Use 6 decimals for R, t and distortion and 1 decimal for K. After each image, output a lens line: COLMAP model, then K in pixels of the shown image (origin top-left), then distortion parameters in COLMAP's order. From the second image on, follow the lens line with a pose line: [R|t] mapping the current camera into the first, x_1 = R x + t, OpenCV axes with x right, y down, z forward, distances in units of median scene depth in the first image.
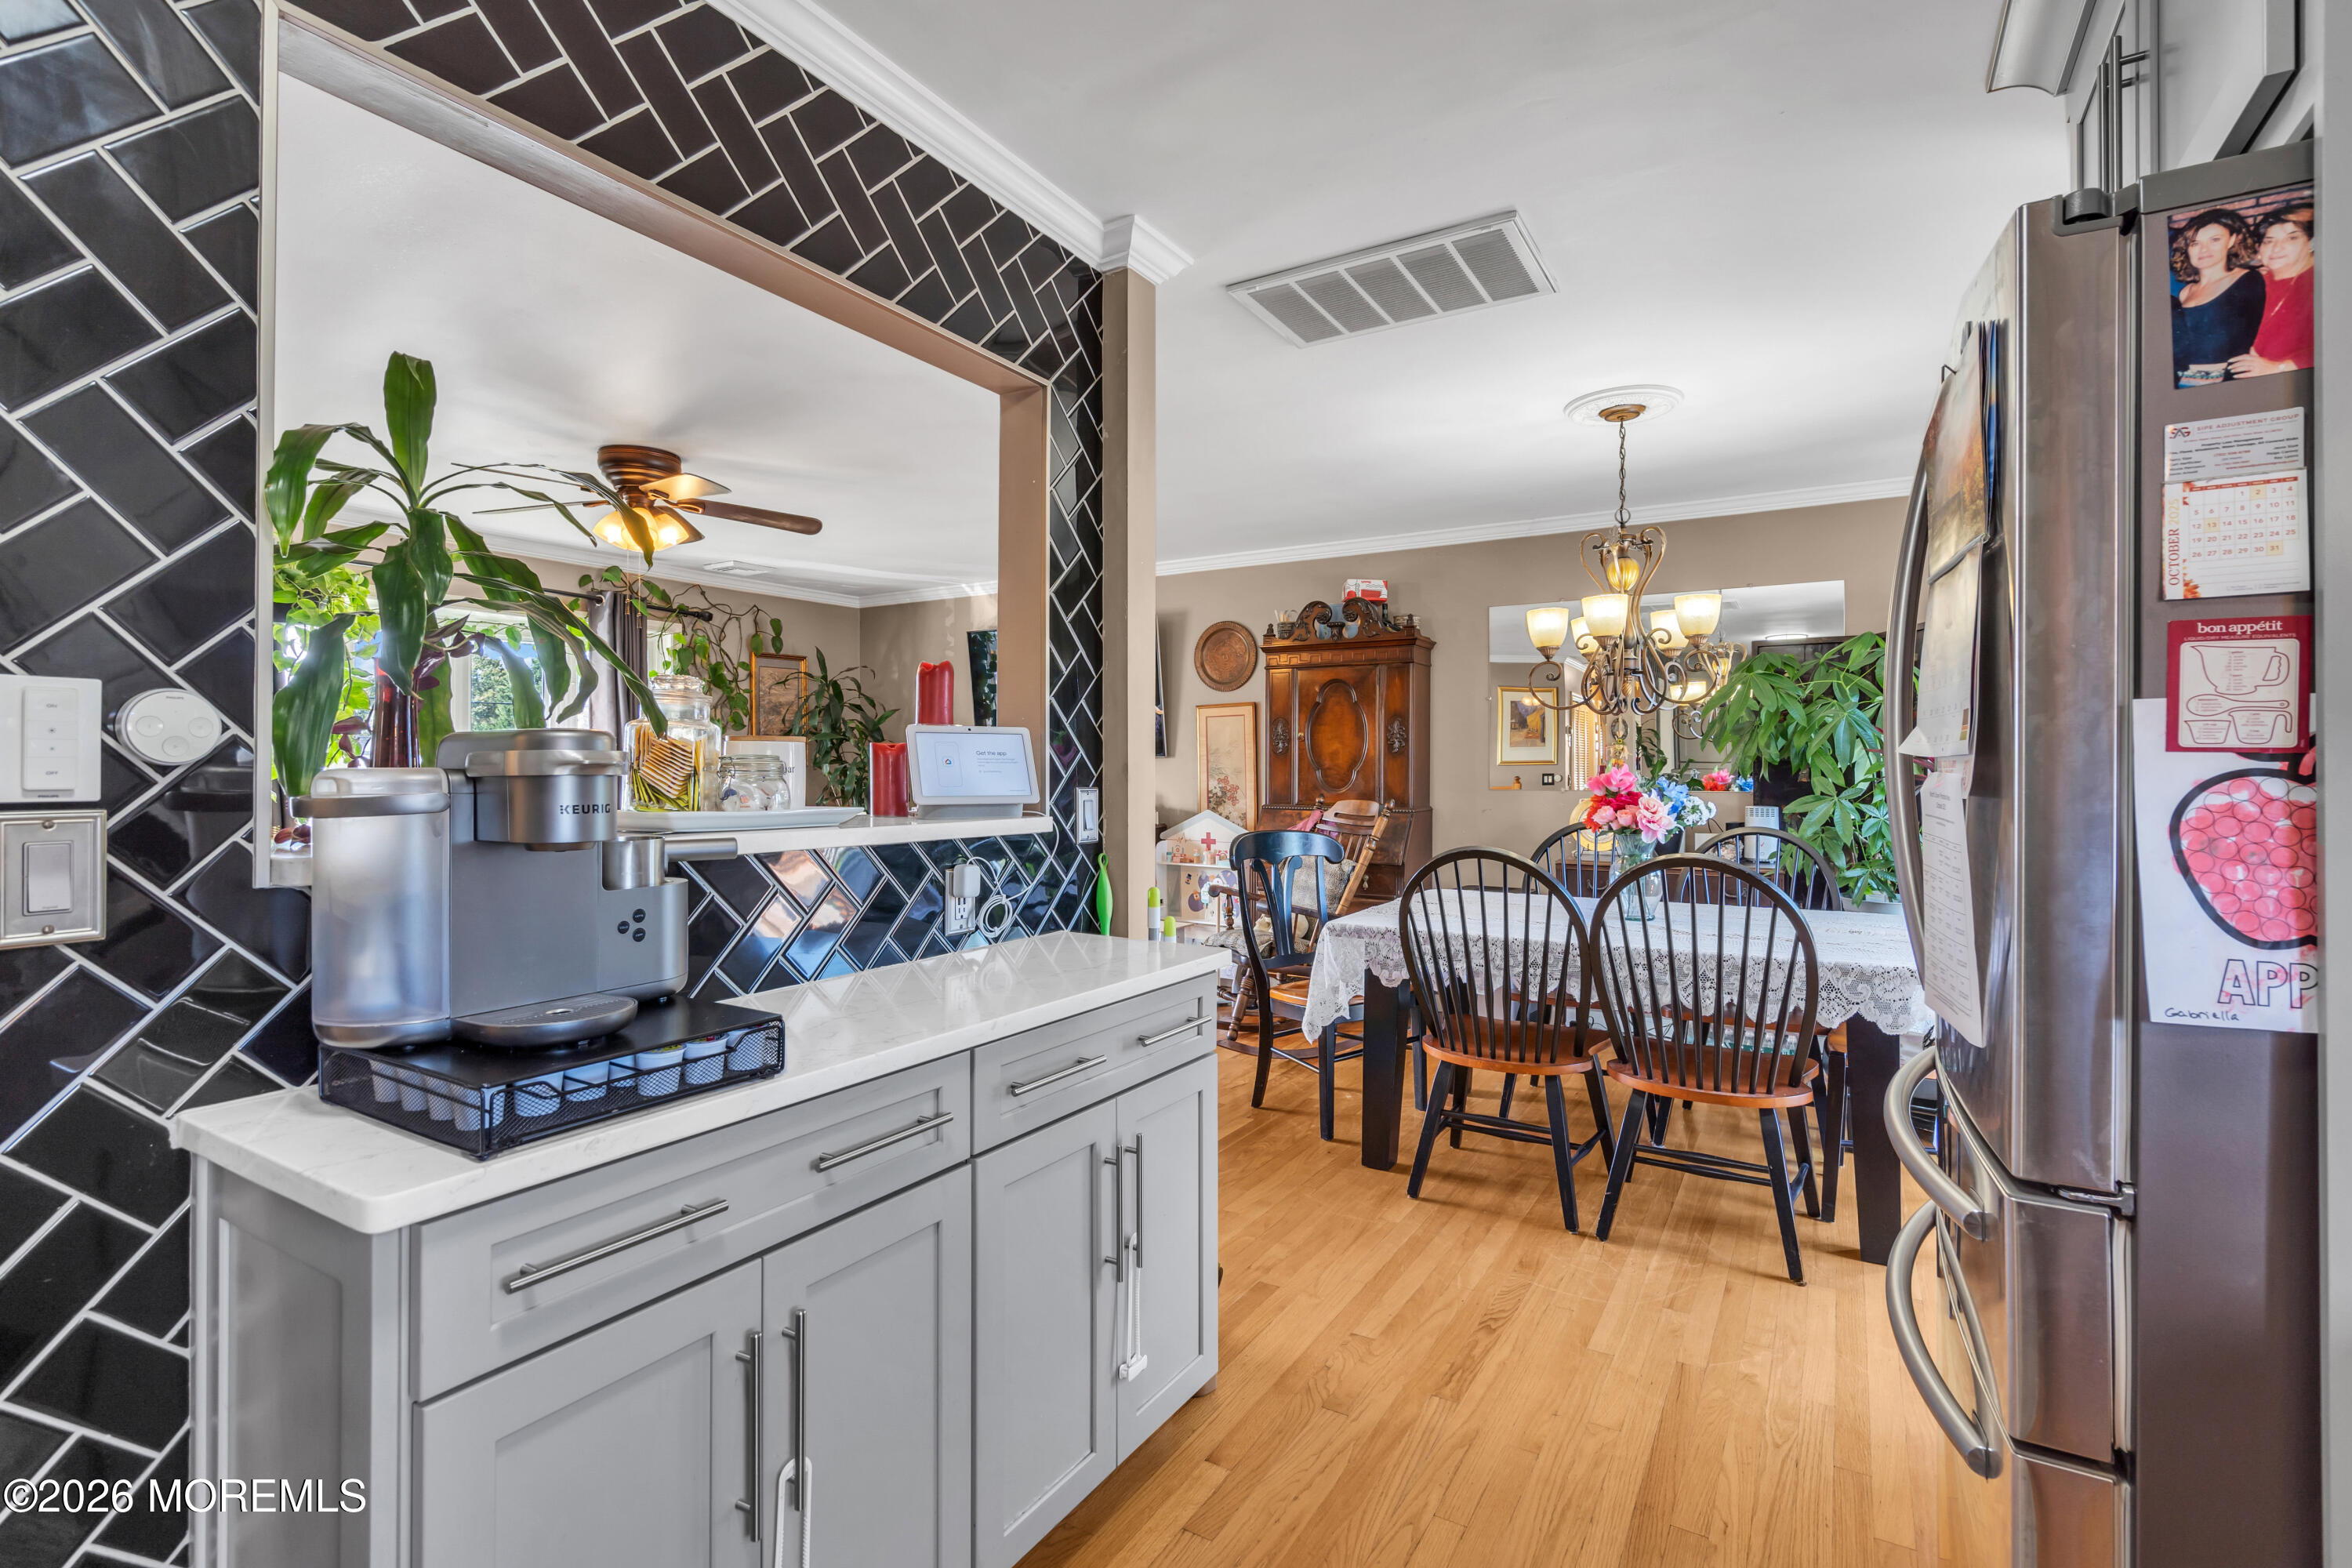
lens RADIAL K [[1094.4, 0, 1195.9], [0, 1094.4, 763.7], [0, 0, 1]] dist [-0.004402, 0.000592]
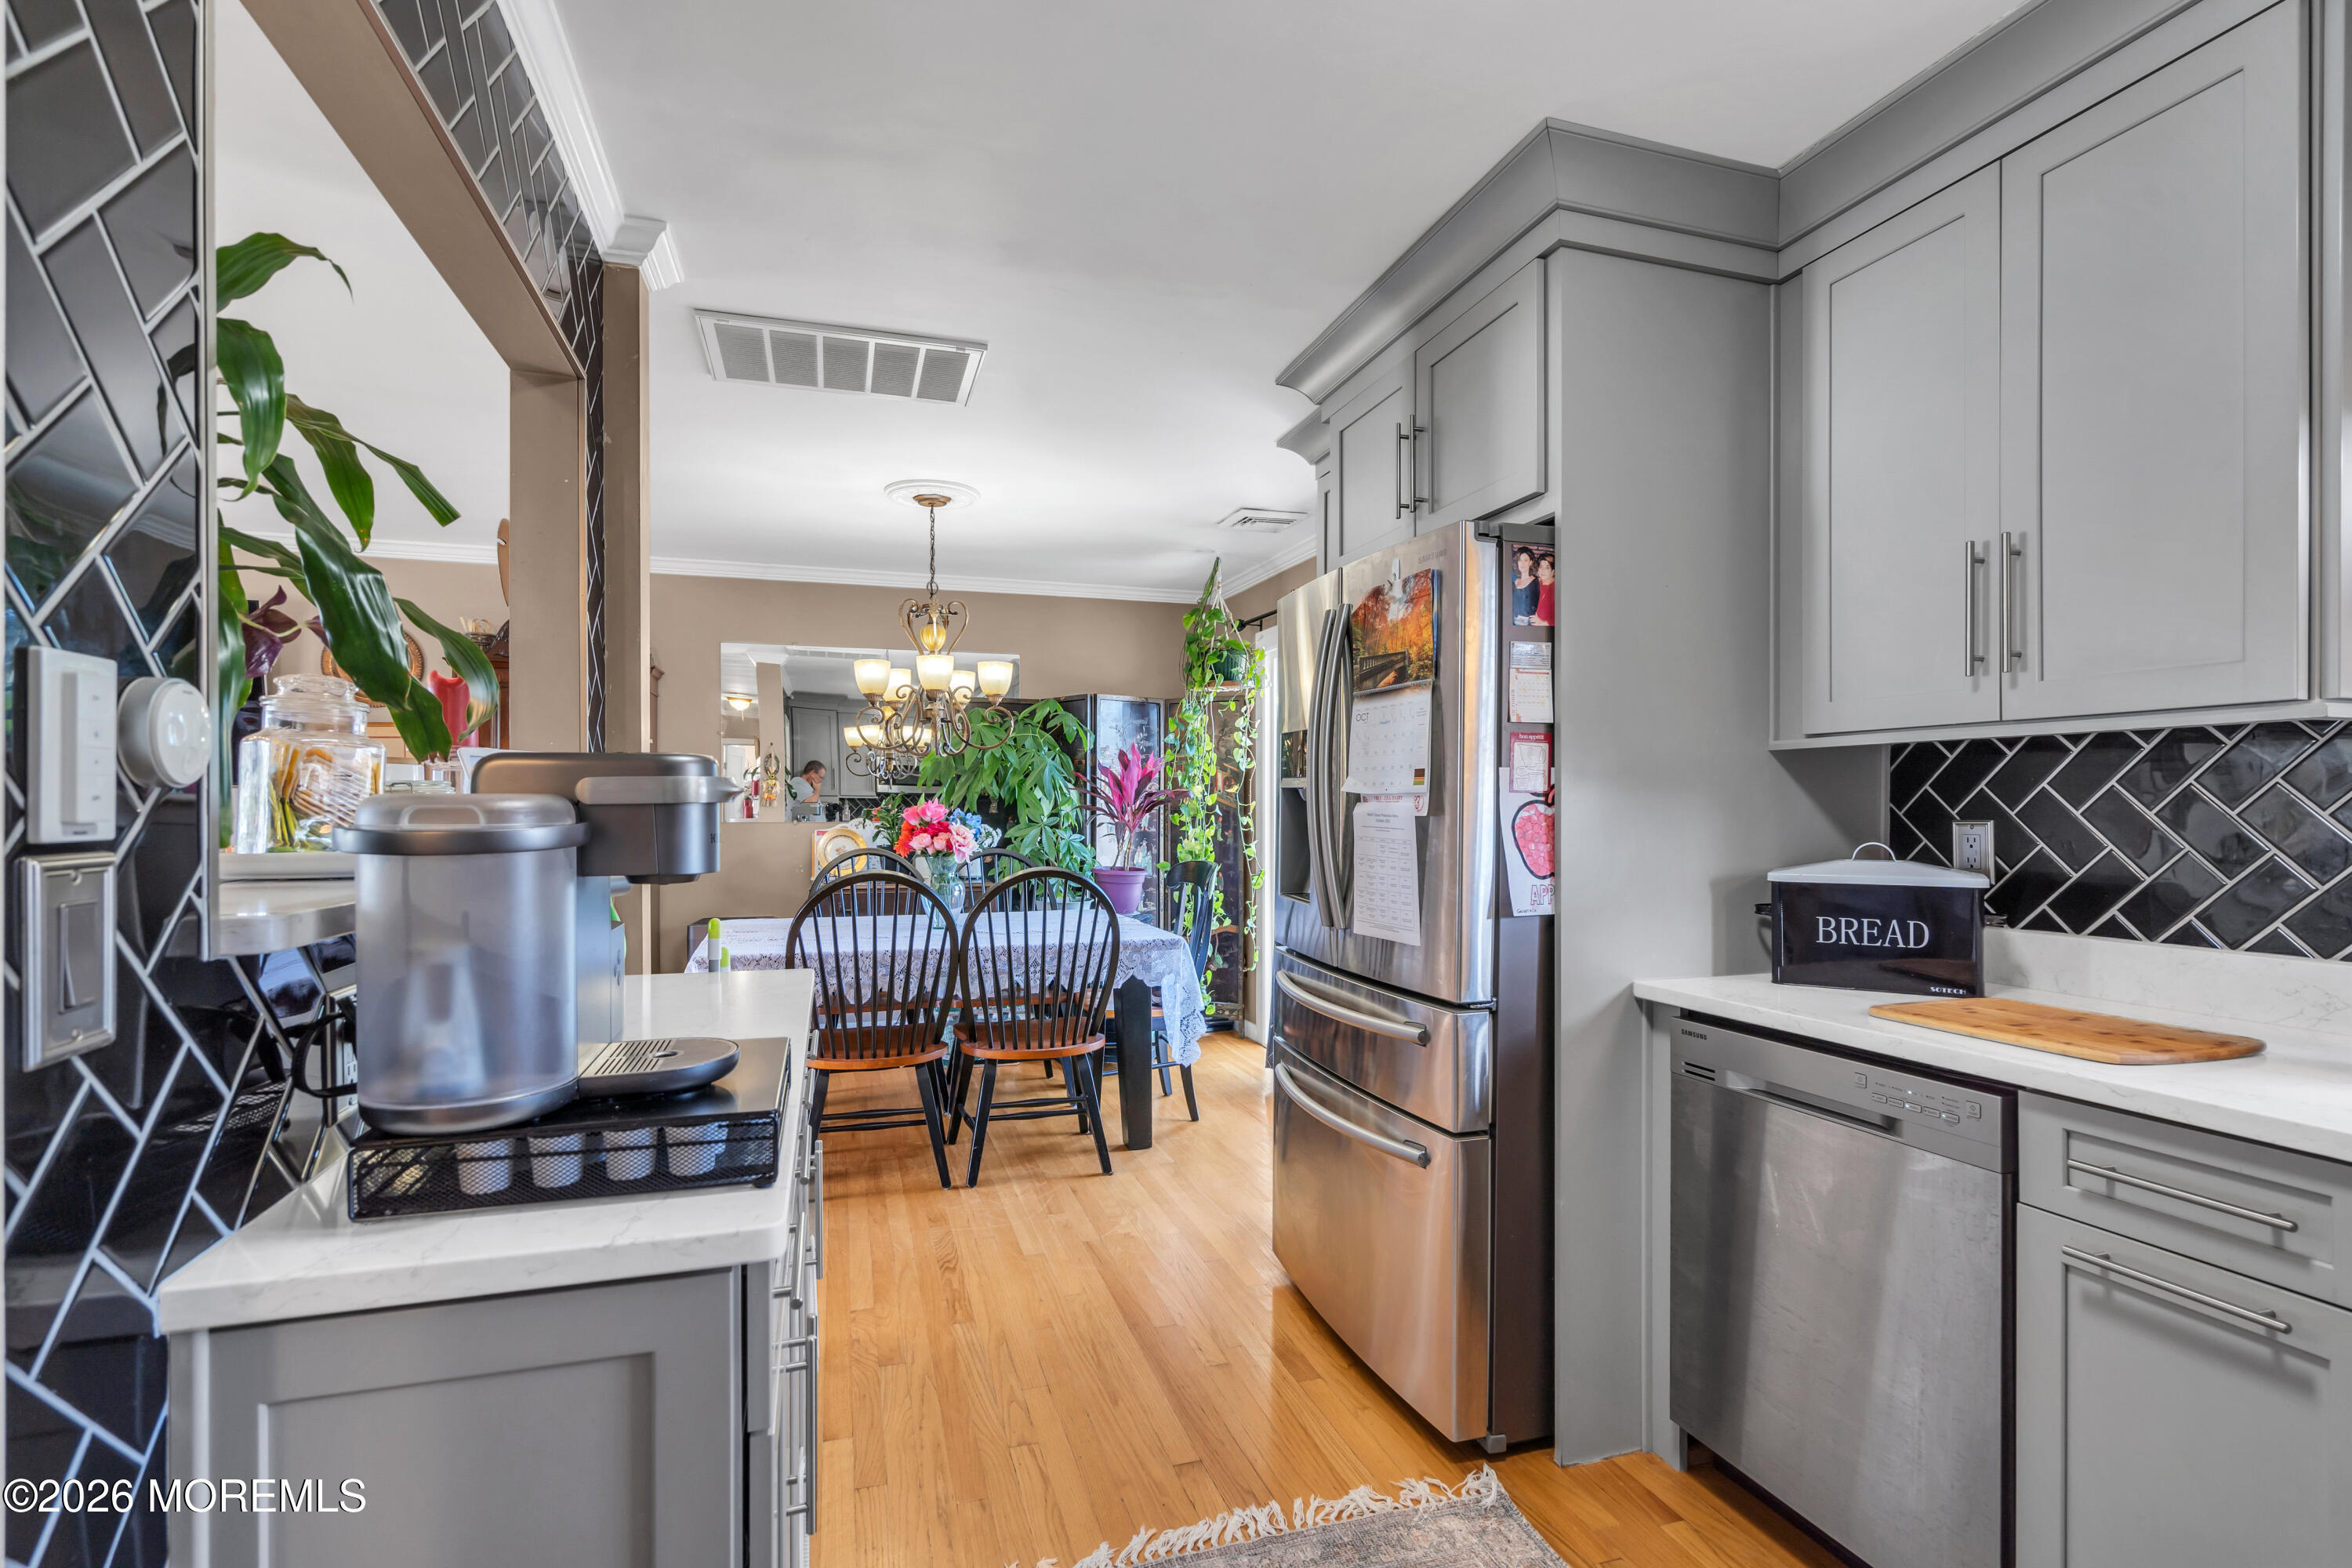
lens RADIAL K [[1094.4, 0, 1181.8], [0, 1094.4, 803.0], [0, 0, 1]] dist [-0.004402, 0.000592]
pose [[0.661180, 0.000556, 0.750227, -0.683533], [-0.003392, 0.999992, 0.002248, 0.004629], [-0.750220, -0.004031, 0.661176, 0.031806]]
